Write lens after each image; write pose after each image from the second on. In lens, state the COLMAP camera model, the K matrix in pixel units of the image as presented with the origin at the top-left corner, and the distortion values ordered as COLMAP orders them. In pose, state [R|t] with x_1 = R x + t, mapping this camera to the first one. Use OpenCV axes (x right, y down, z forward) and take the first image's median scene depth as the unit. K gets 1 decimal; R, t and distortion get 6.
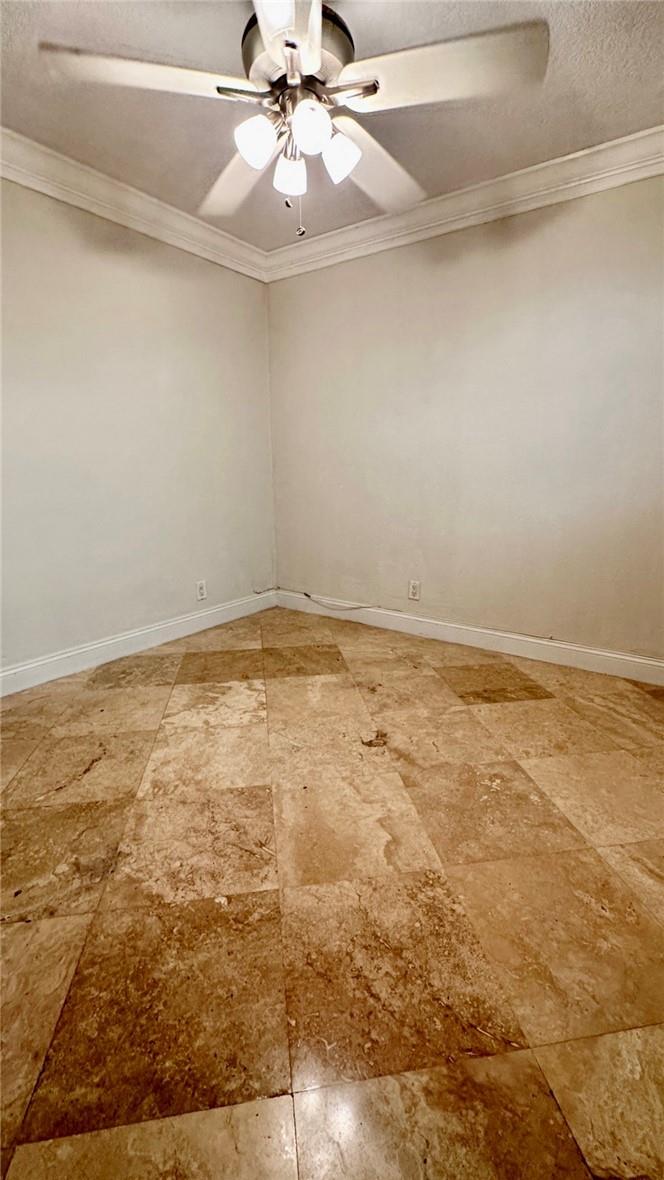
lens RADIAL K [[507.7, 0, 332.0], [0, 507.7, 590.0], [0, 0, 1]] dist [-0.000593, 0.000329]
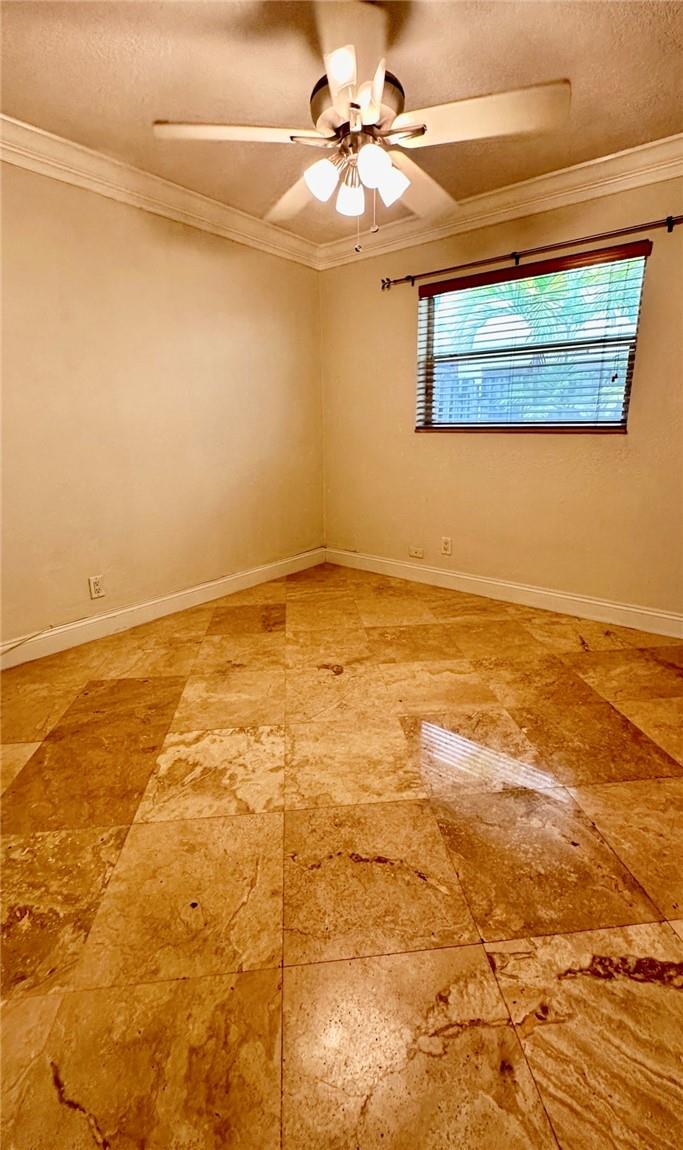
lens RADIAL K [[483.8, 0, 341.0], [0, 483.8, 569.1], [0, 0, 1]] dist [-0.001776, -0.000030]
pose [[0.056998, -0.286213, 0.956469, -0.846834], [0.250006, 0.931595, 0.263871, -0.201520], [-0.966565, 0.224082, 0.124654, 0.704485]]
